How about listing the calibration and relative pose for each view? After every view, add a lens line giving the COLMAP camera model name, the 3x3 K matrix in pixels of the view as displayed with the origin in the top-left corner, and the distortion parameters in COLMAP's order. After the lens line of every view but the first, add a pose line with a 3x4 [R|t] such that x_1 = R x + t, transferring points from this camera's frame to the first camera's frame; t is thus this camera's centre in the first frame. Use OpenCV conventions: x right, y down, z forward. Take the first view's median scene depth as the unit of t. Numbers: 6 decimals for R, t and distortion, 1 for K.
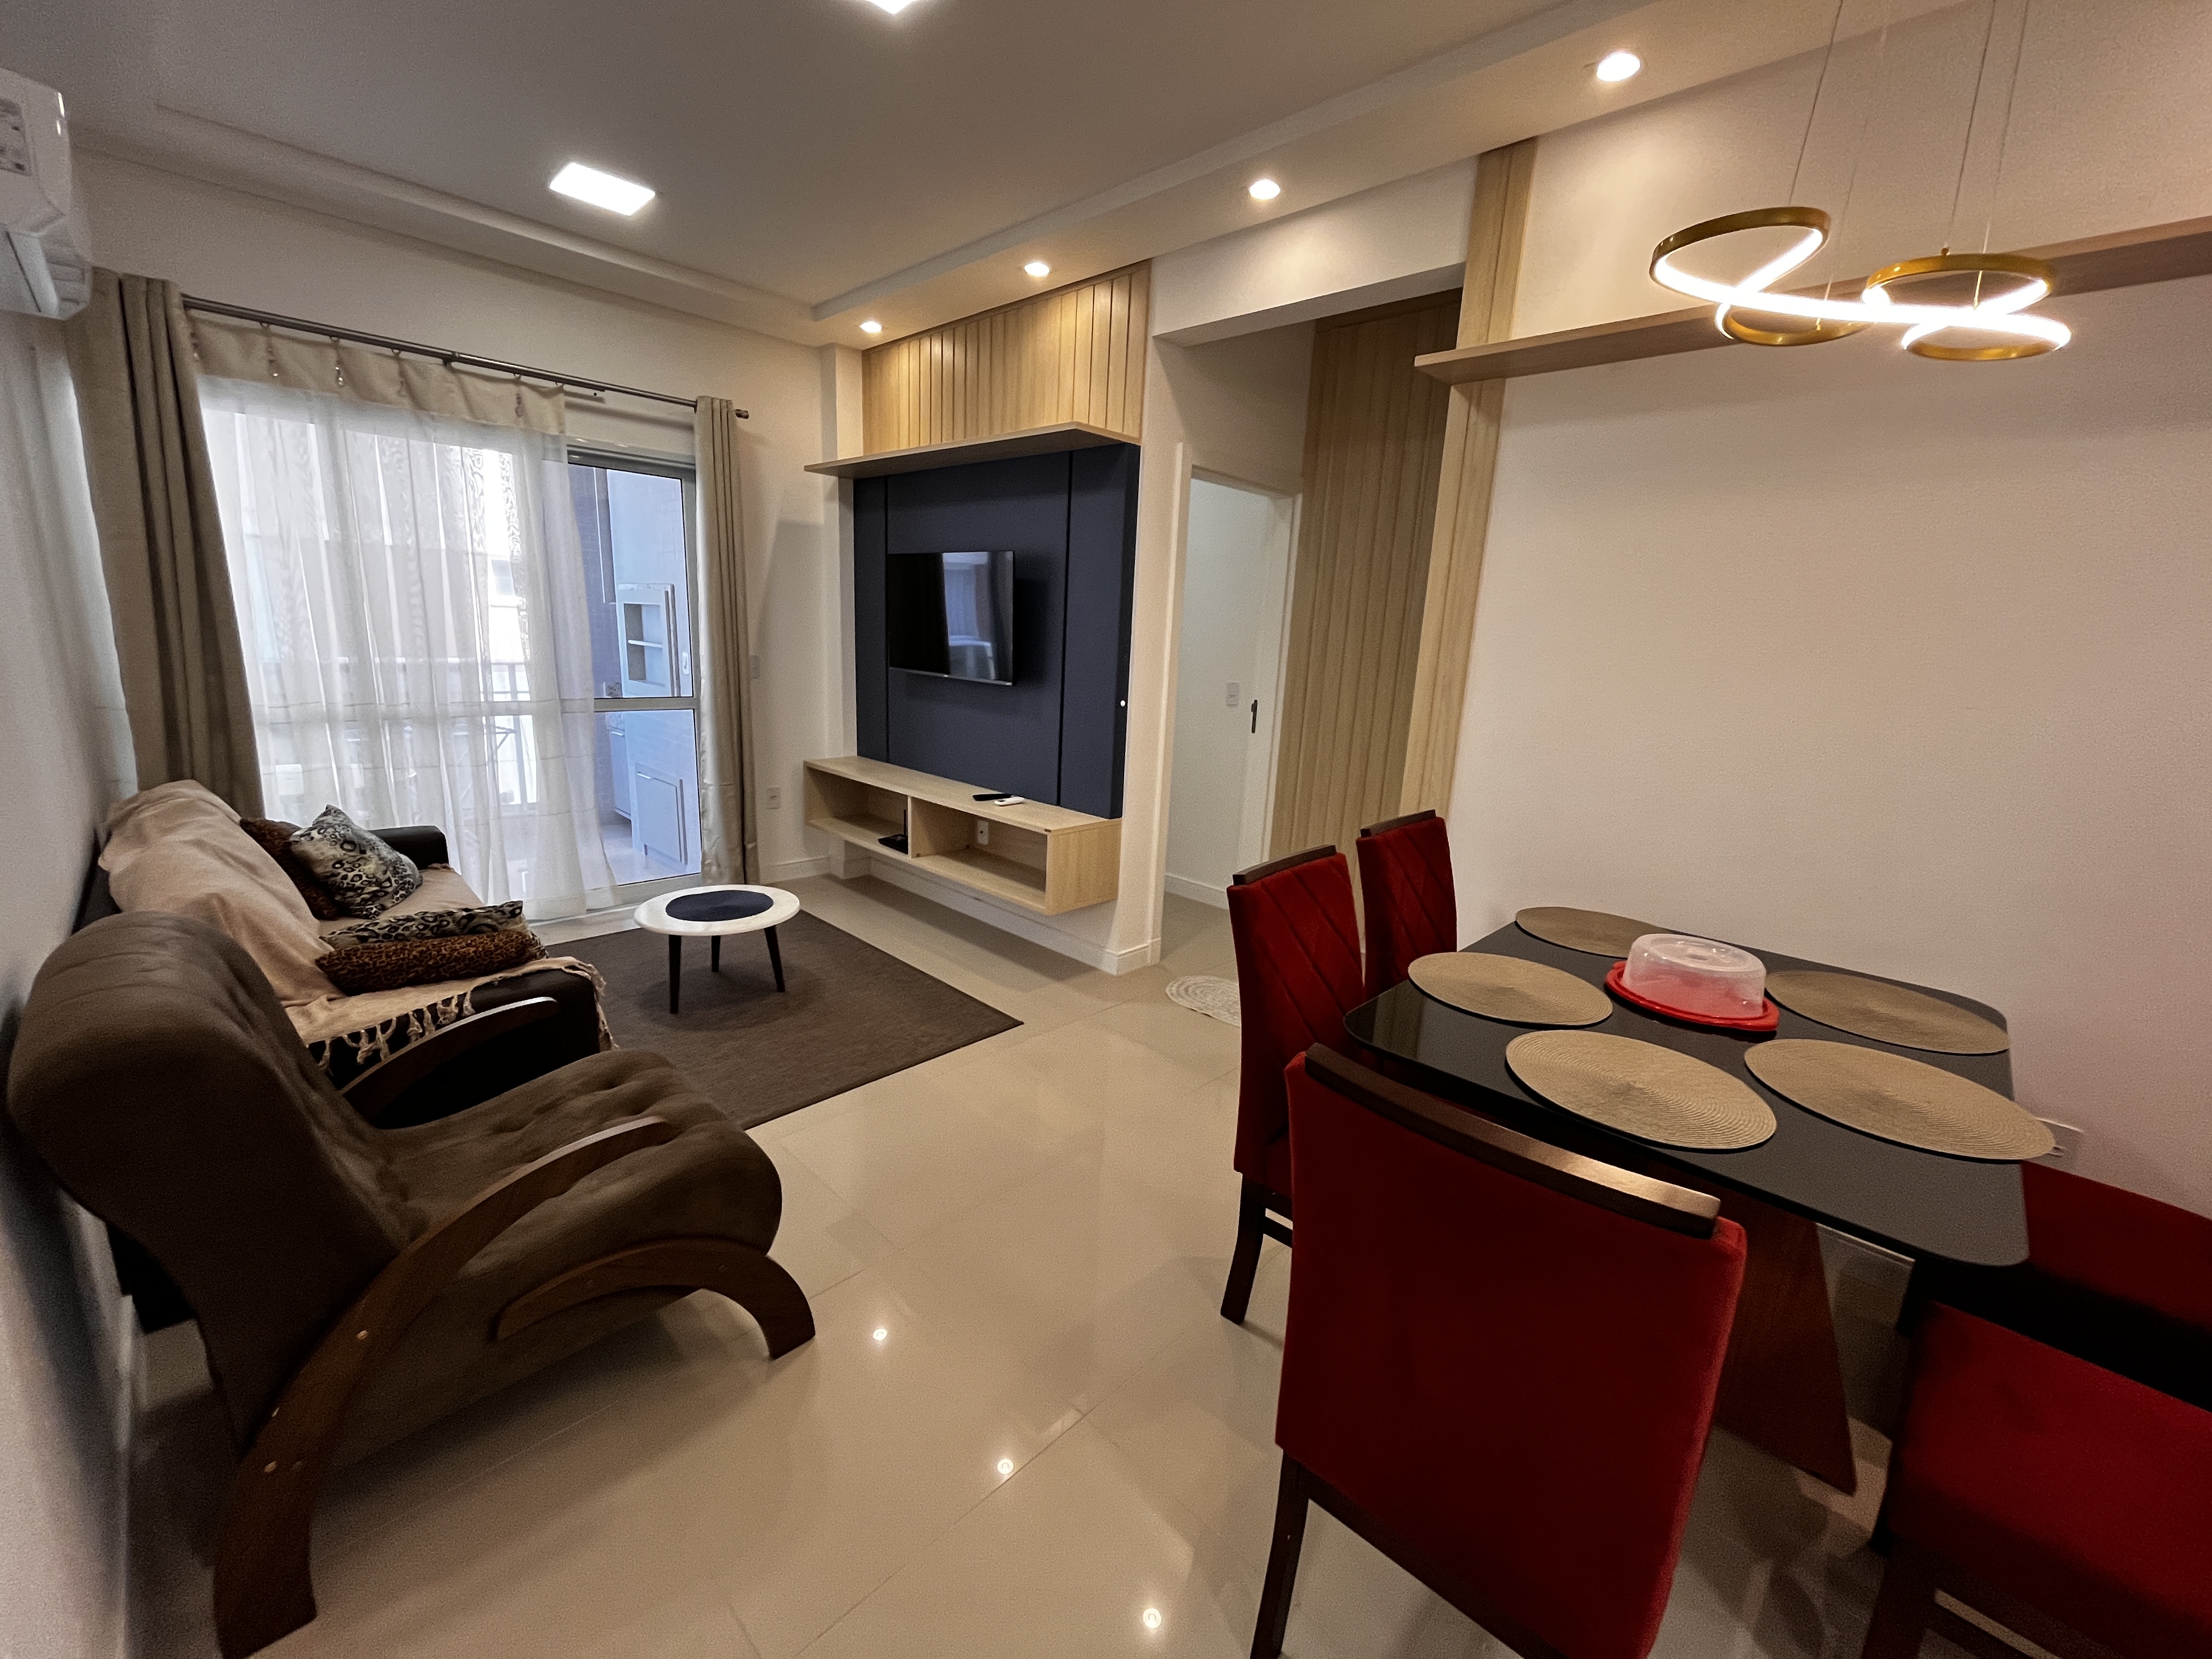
lens RADIAL K [[895.1, 0, 1106.0], [0, 895.1, 829.5], [0, 0, 1]] dist [-0.000197, -0.000163]
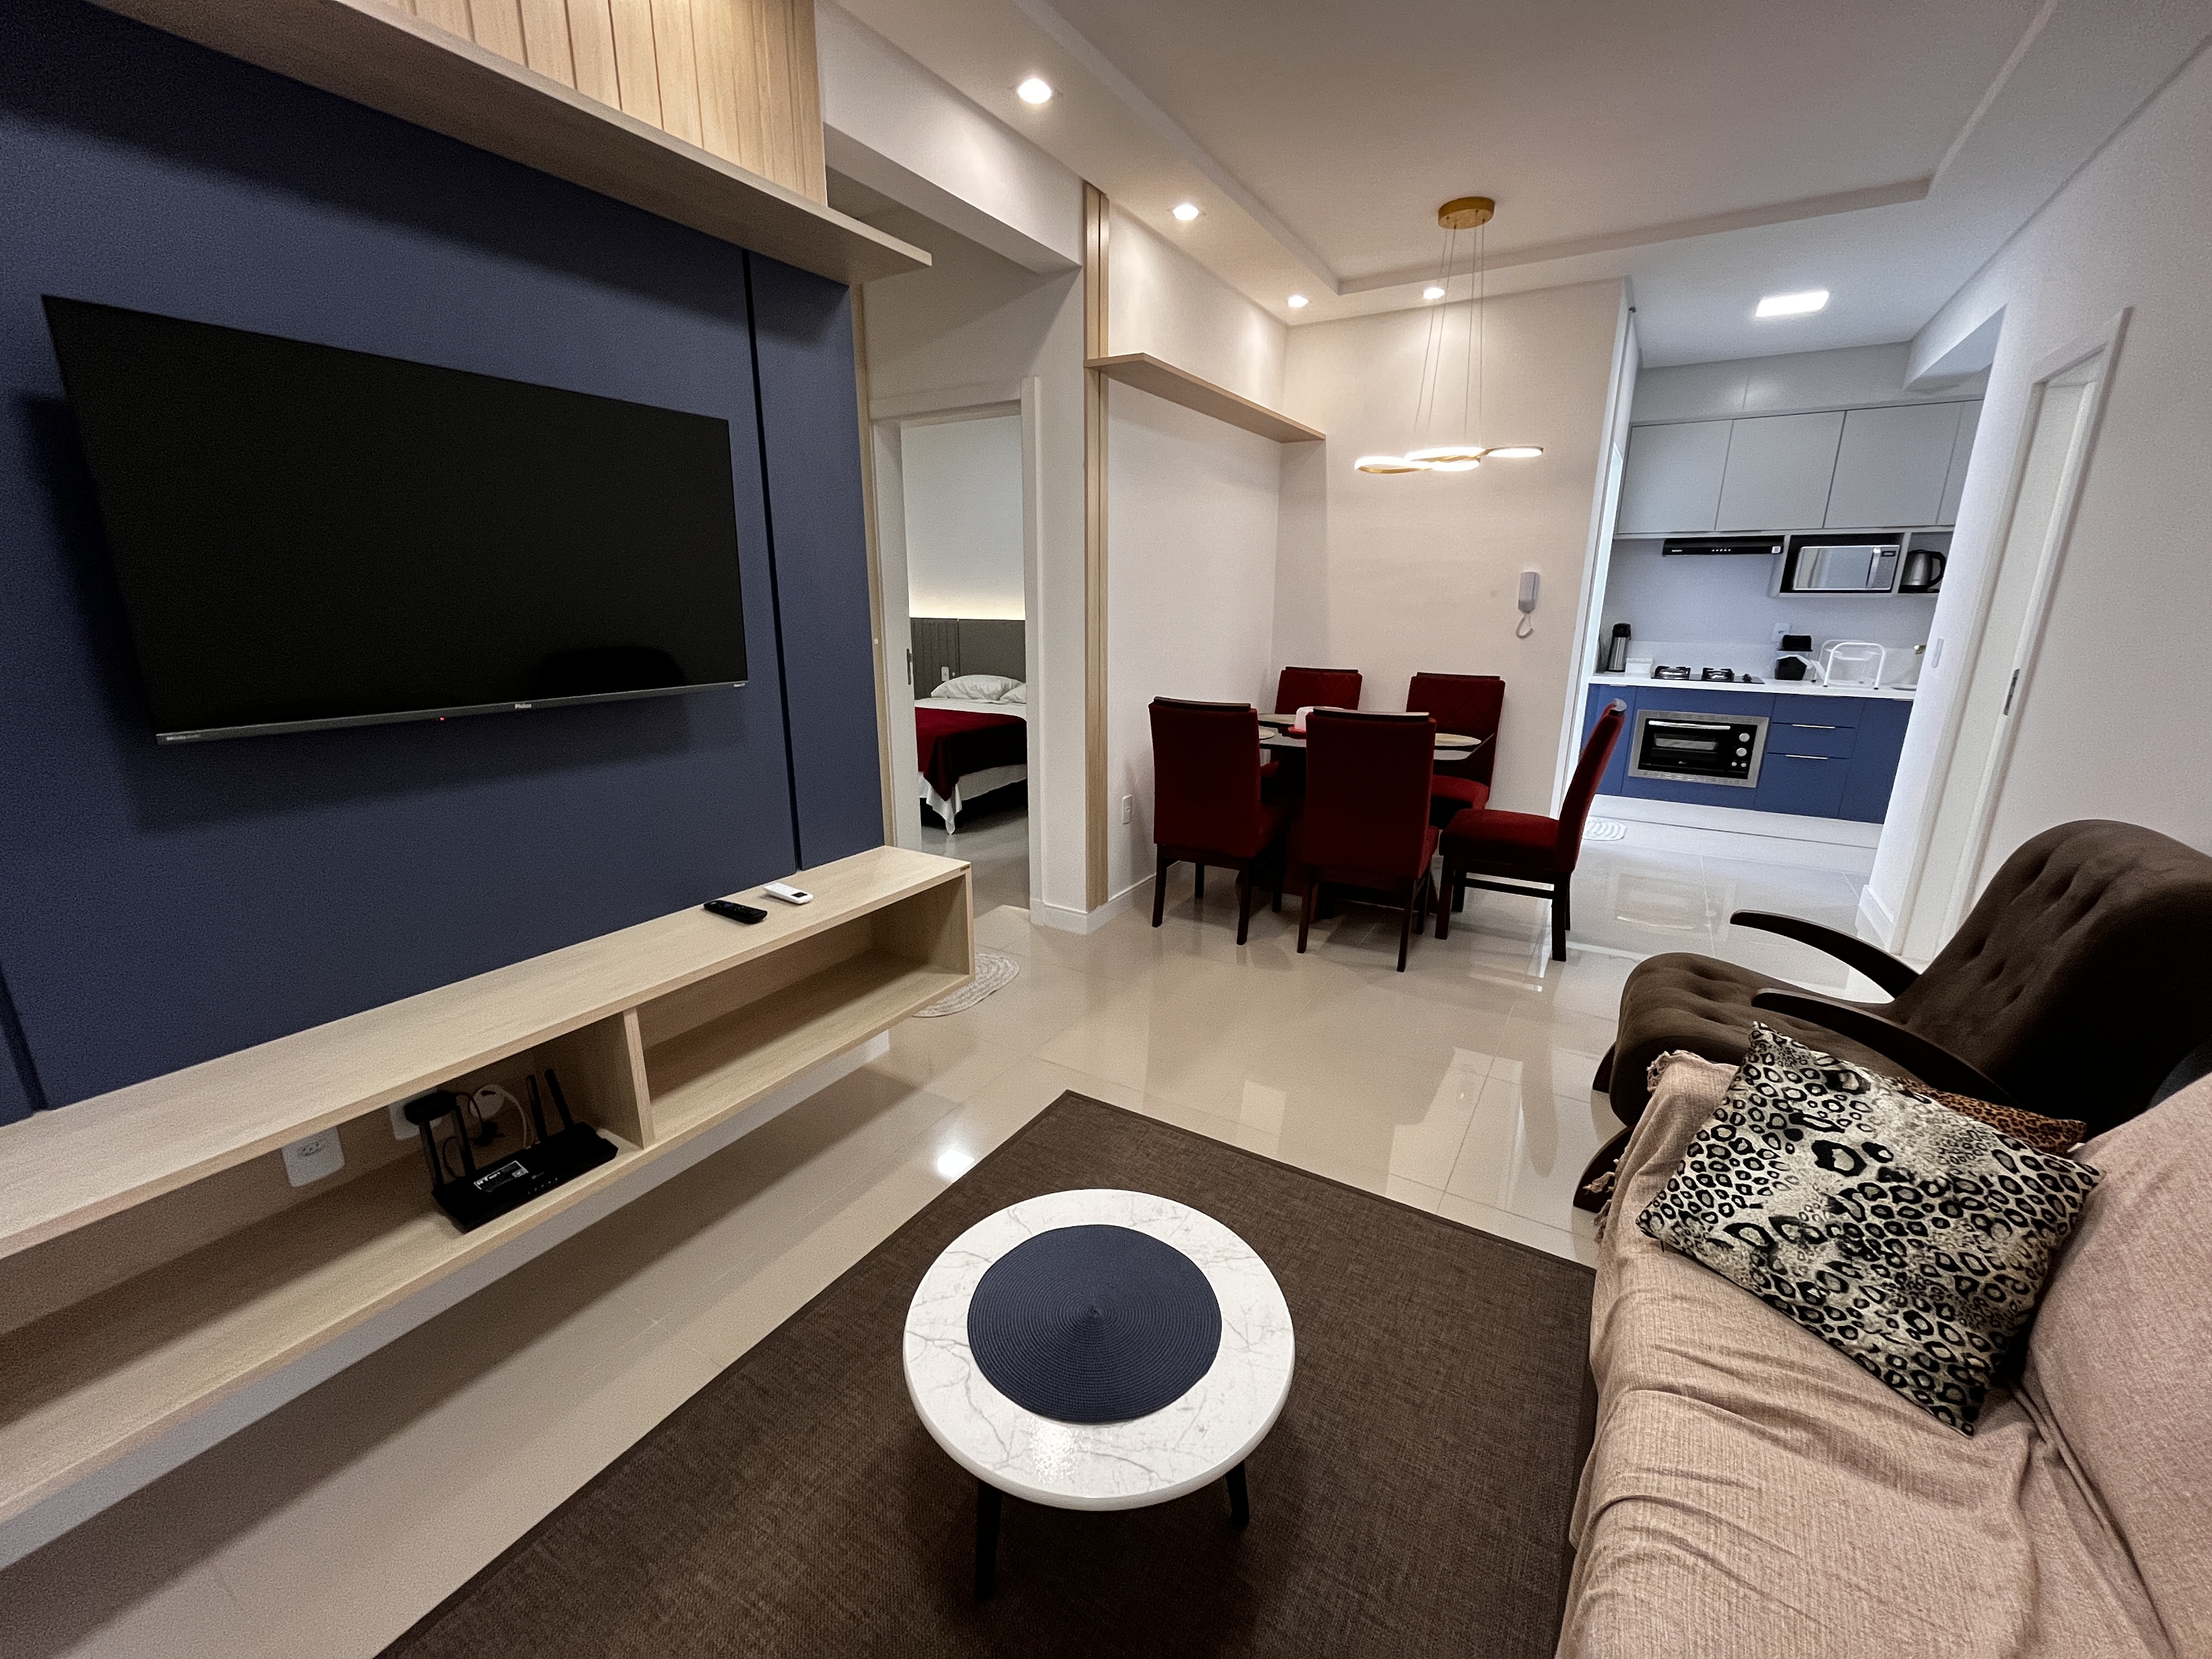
lens RADIAL K [[895.1, 0, 1106.0], [0, 895.1, 829.5], [0, 0, 1]] dist [-0.000197, -0.000163]
pose [[-0.218660, -0.301015, 0.928212, -0.709099], [0.204806, 0.915886, 0.345264, -0.237298], [-0.954066, 0.265599, -0.138618, 0.952625]]
